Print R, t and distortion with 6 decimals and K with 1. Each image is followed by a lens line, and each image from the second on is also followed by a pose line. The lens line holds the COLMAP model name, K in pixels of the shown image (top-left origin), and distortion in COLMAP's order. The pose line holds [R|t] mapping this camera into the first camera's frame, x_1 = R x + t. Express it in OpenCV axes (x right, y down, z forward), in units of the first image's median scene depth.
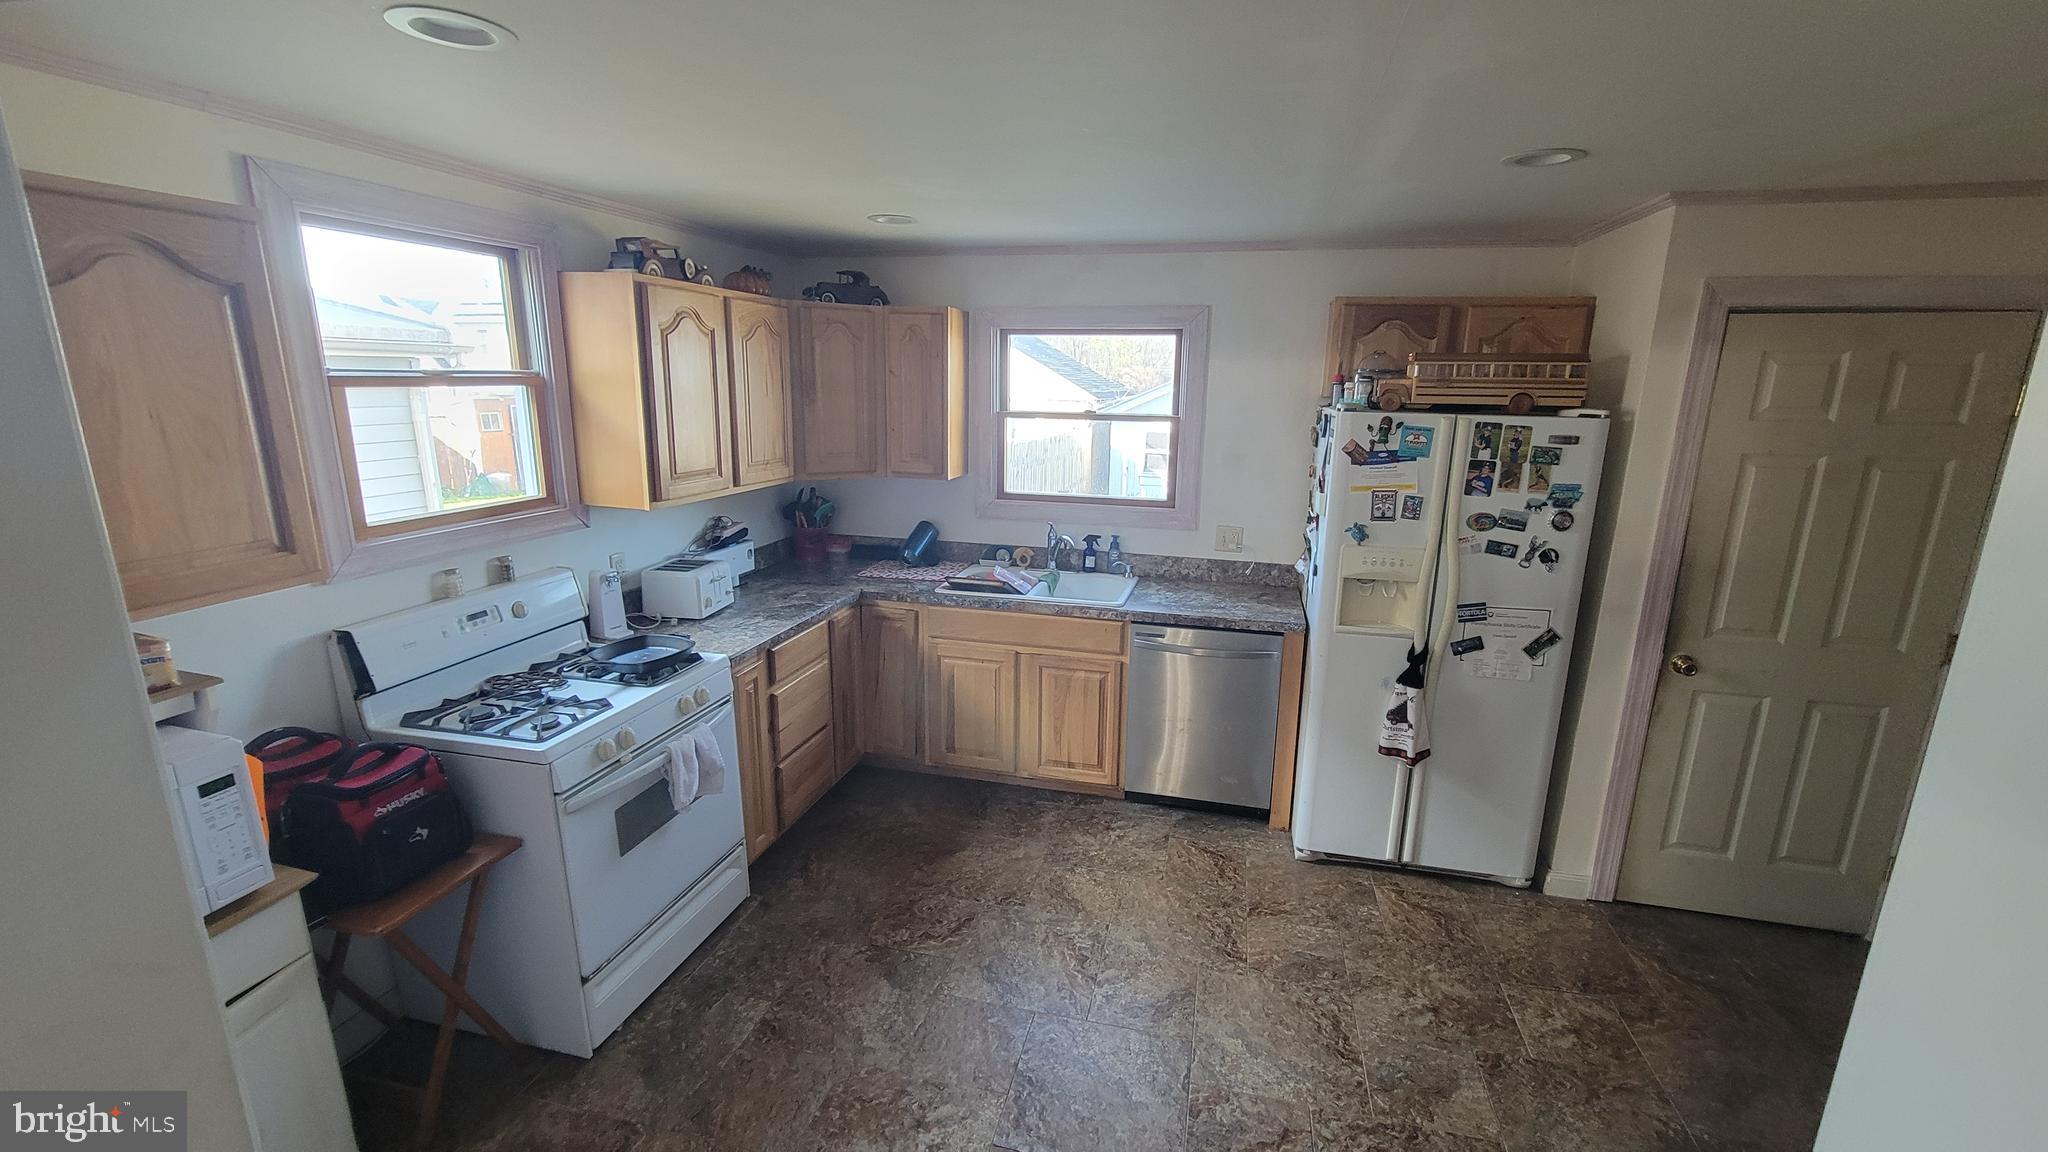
lens RADIAL K [[838.7, 0, 1026.9], [0, 838.7, 567.8], [0, 0, 1]] dist [-0.001617, -0.000170]
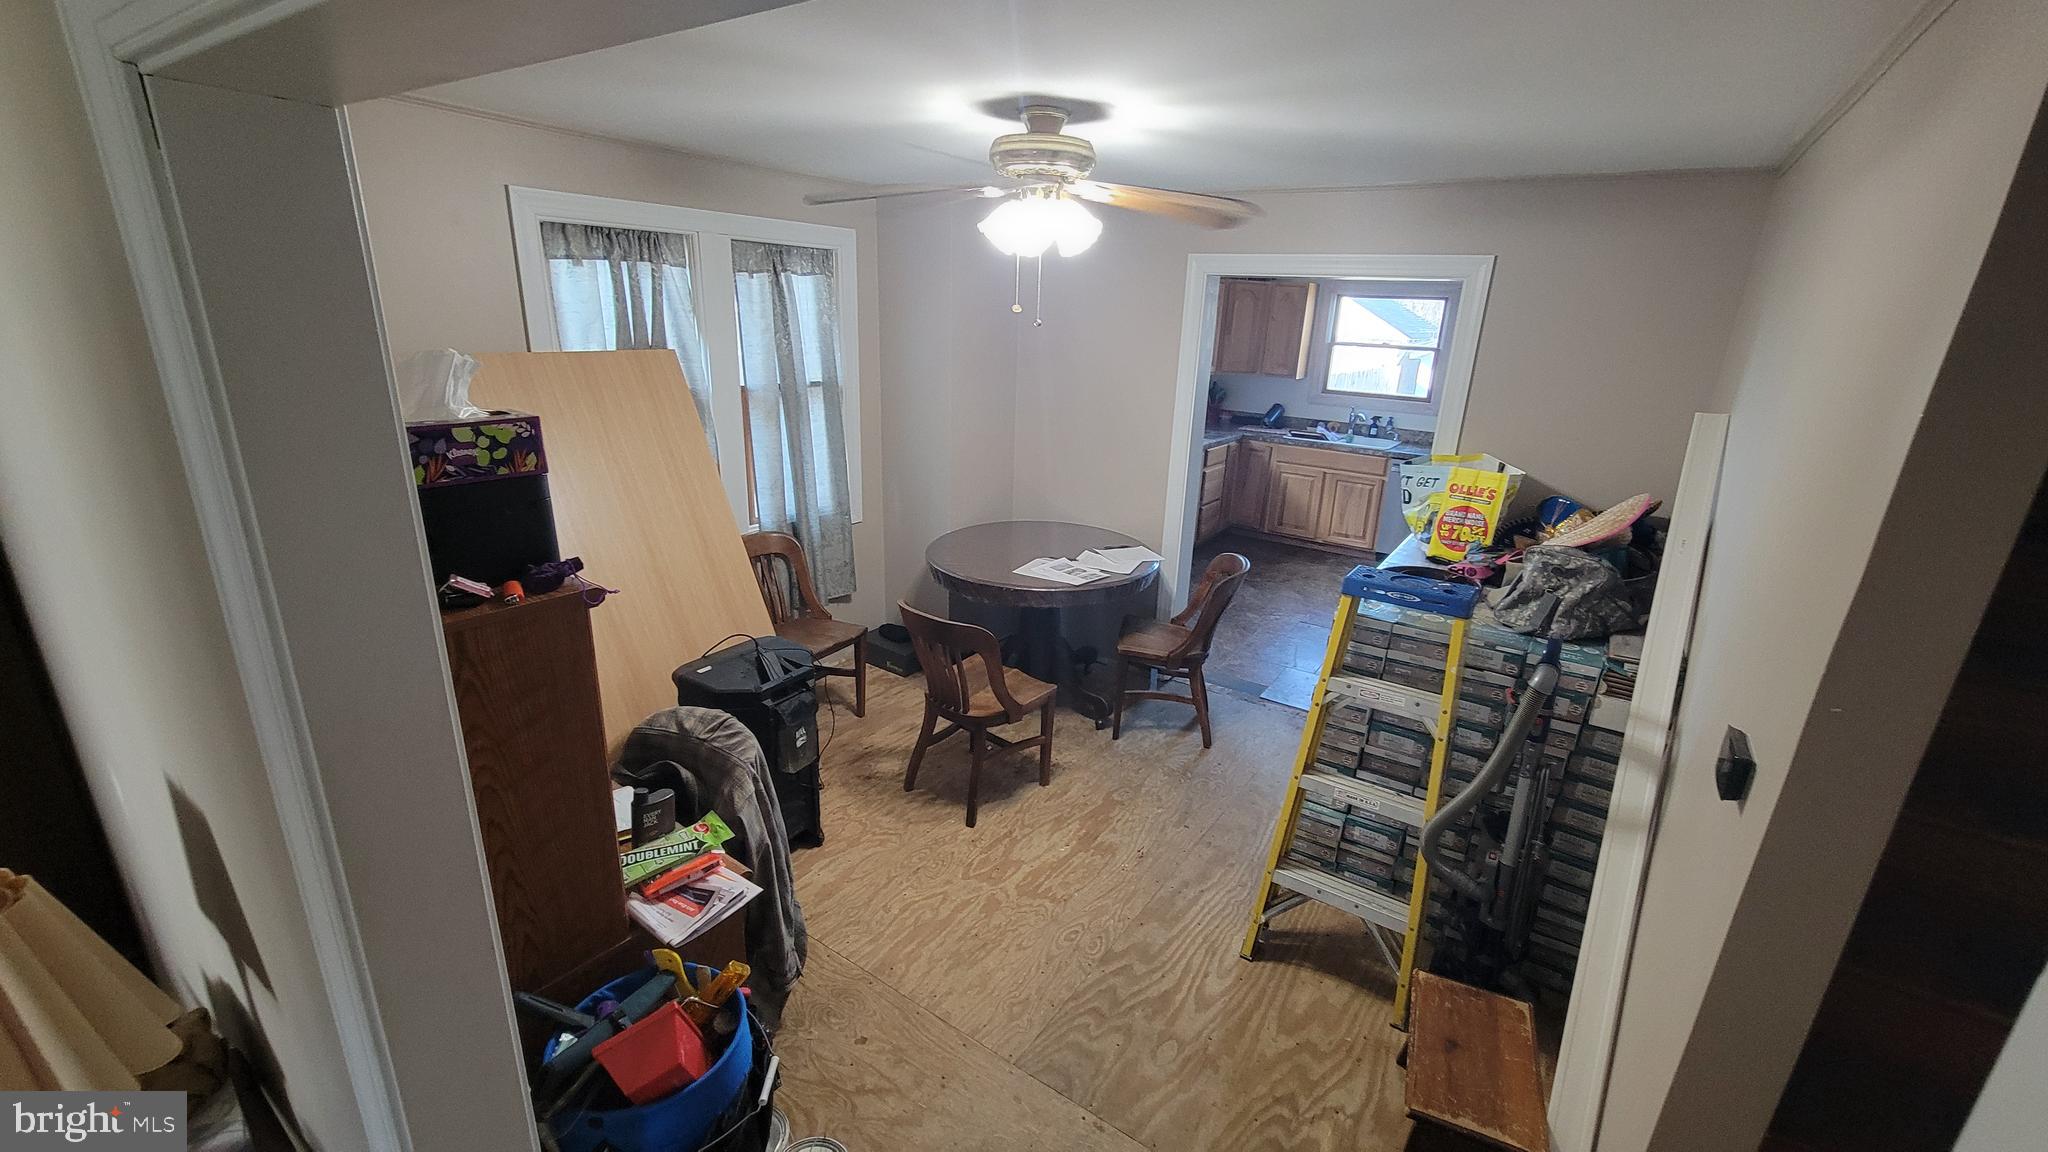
lens RADIAL K [[838.7, 0, 1032.5], [0, 838.7, 581.3], [0, 0, 1]] dist [-0.001617, -0.000170]
pose [[0.943922, 0.122380, -0.306649, -0.021596], [-0.097444, 0.990657, 0.095407, 0.205378], [0.315460, -0.060176, 0.947029, -0.900895]]
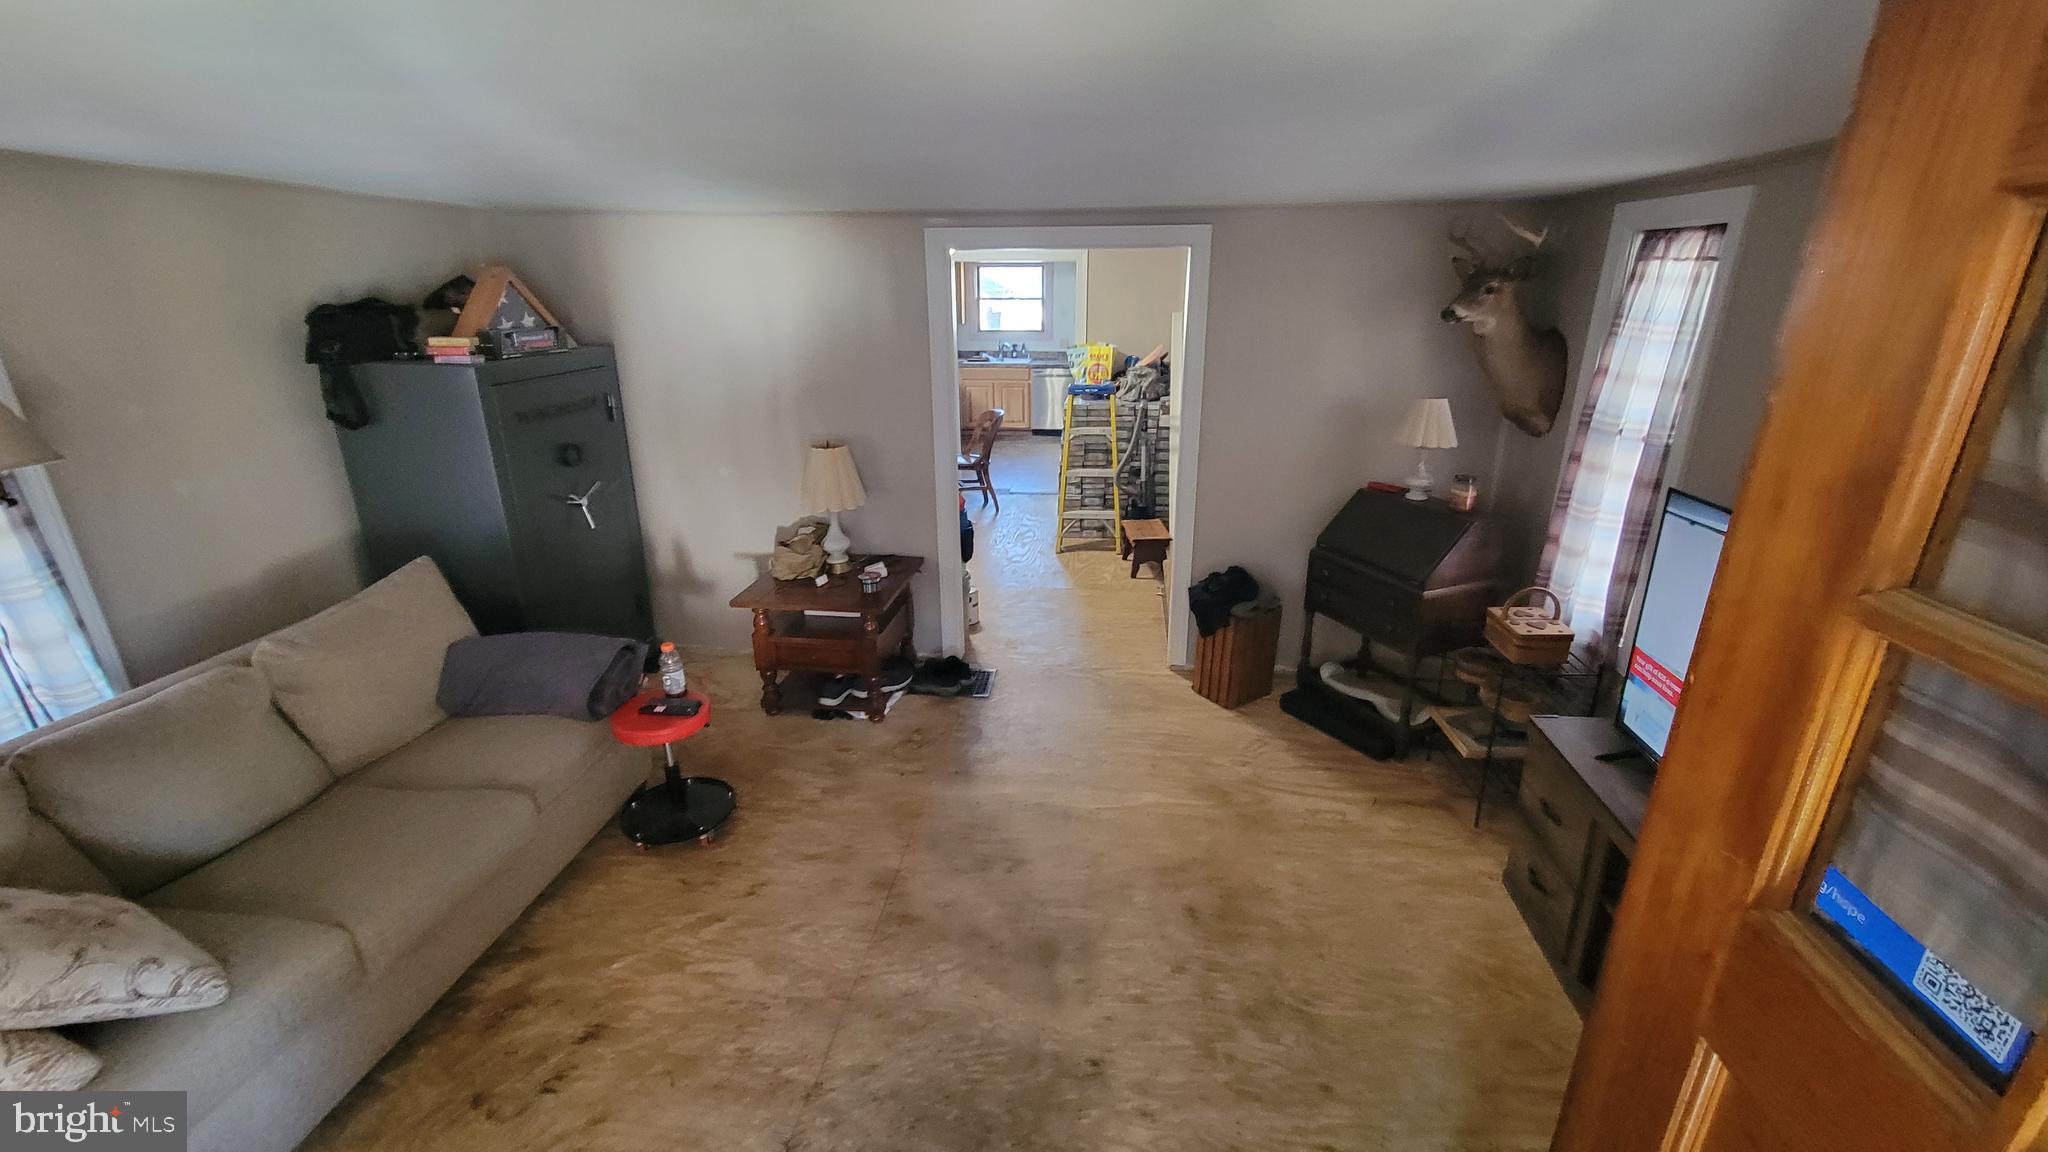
lens RADIAL K [[838.7, 0, 1030.9], [0, 838.7, 575.6], [0, 0, 1]] dist [-0.001617, -0.000170]
pose [[0.988562, -0.064332, 0.136405, -0.291761], [0.049135, 0.992494, 0.111991, 0.405597], [-0.142586, -0.104008, 0.984303, -1.770683]]
